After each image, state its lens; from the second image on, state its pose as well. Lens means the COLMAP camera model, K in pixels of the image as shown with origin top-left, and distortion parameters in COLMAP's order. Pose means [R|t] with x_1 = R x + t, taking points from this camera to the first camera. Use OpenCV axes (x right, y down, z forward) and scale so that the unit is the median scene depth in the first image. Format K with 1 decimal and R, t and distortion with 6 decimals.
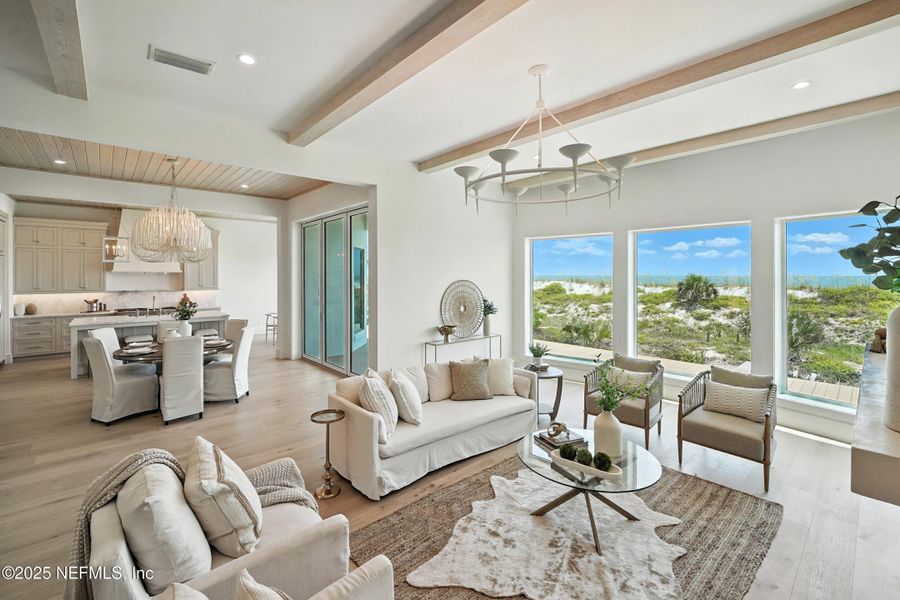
lens RADIAL K [[386.4, 0, 449.6], [0, 386.4, 275.2], [0, 0, 1]] dist [0.000980, -0.002234]
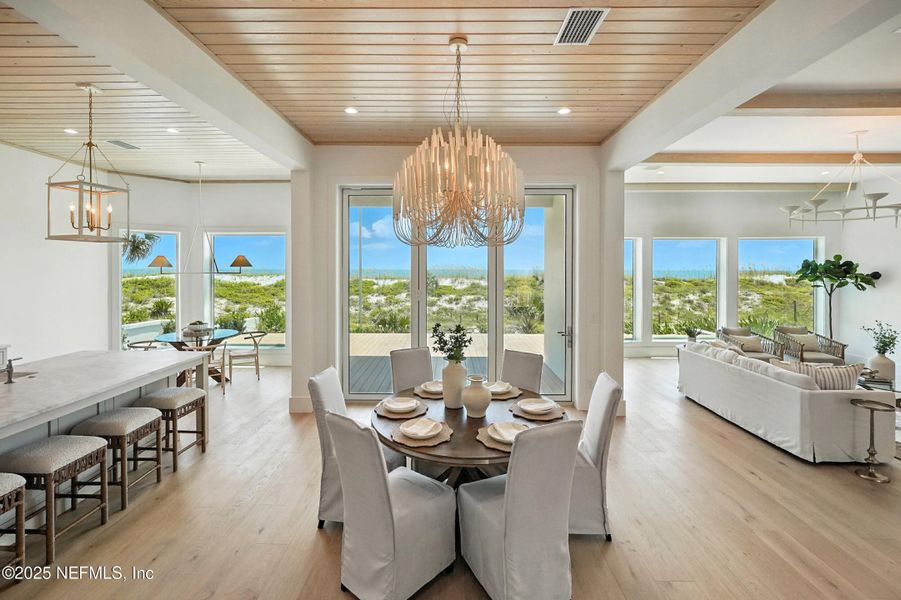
lens RADIAL K [[386.9, 0, 448.3], [0, 386.9, 267.6], [0, 0, 1]] dist [0.000980, -0.002234]
pose [[0.674171, 0.004242, 0.738563, -0.717176], [-0.001593, 0.999990, -0.004290, -0.003331], [-0.738574, 0.001715, 0.674171, 0.433380]]
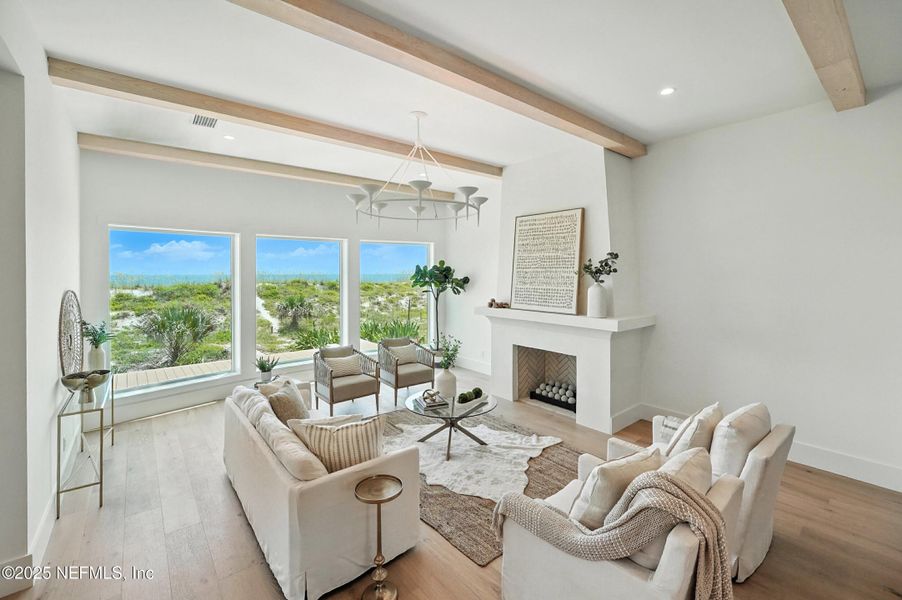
lens RADIAL K [[387.3, 0, 448.0], [0, 387.3, 268.7], [0, 0, 1]] dist [0.000980, -0.002234]
pose [[0.042370, 0.011678, 0.999034, -0.382045], [0.003832, 0.999922, -0.011851, -0.006982], [-0.999095, 0.004331, 0.042321, 0.320637]]
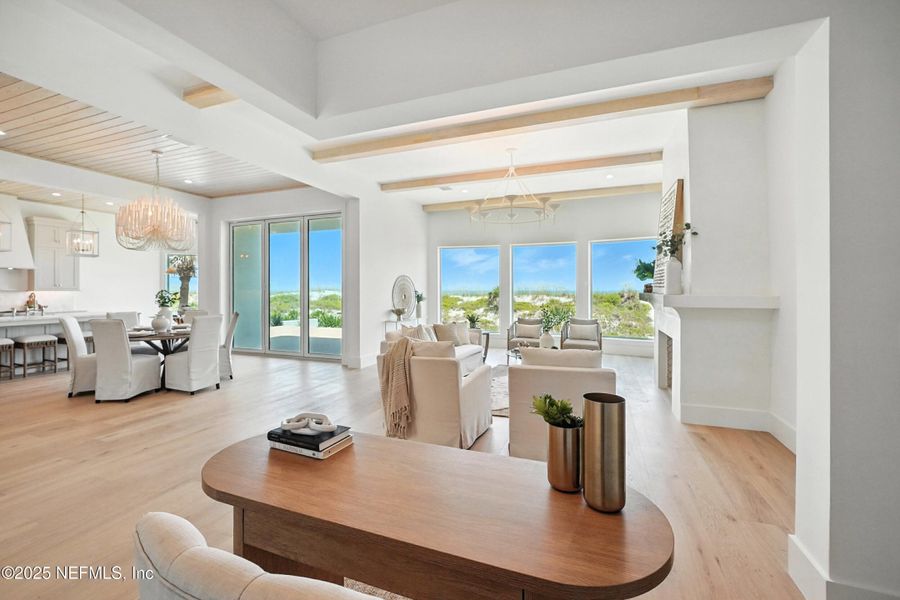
lens RADIAL K [[386.4, 0, 453.7], [0, 386.4, 293.8], [0, 0, 1]] dist [0.000980, -0.002234]
pose [[0.883947, -0.005491, 0.467555, -0.334699], [0.001937, 0.999965, 0.008081, 0.050242], [-0.467583, -0.006238, 0.883927, -0.193662]]
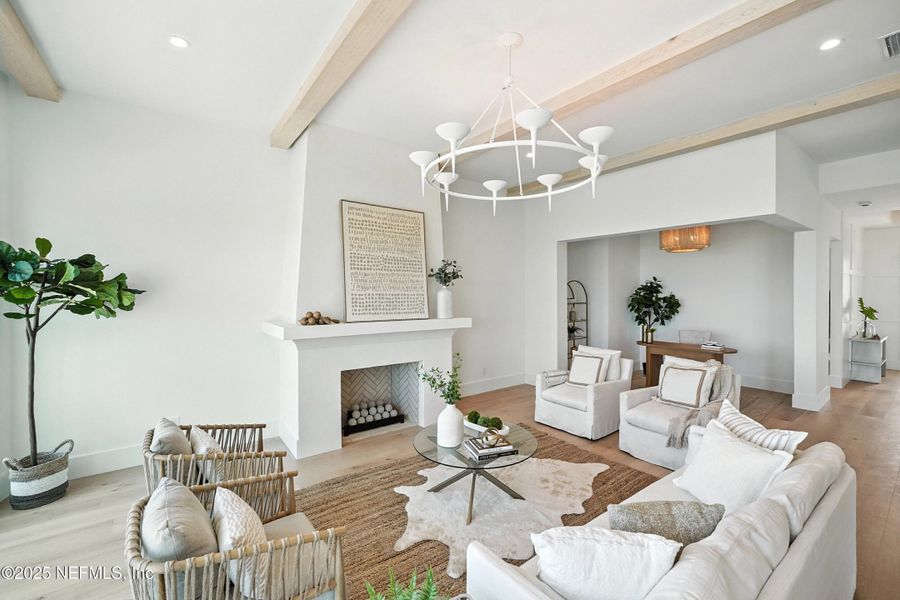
lens RADIAL K [[373.8, 0, 445.7], [0, 373.8, 293.3], [0, 0, 1]] dist [-0.012375, 0.001066]
pose [[-0.996713, 0.001819, 0.080993, 0.117631], [0.001561, 0.999994, -0.003241, 0.018523], [-0.080999, -0.003104, -0.996709, 0.698689]]
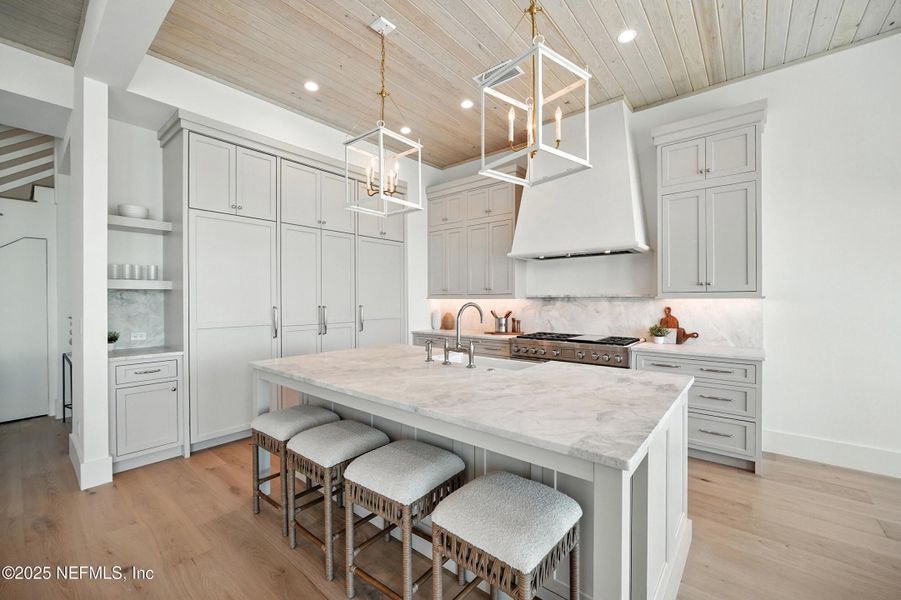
lens RADIAL K [[374.2, 0, 446.5], [0, 374.2, 301.7], [0, 0, 1]] dist [-0.012375, 0.001066]
pose [[0.149006, 0.003331, -0.988831, -0.441522], [0.001614, 0.999992, 0.003612, 0.051070], [0.988835, -0.002134, 0.149000, 0.905982]]
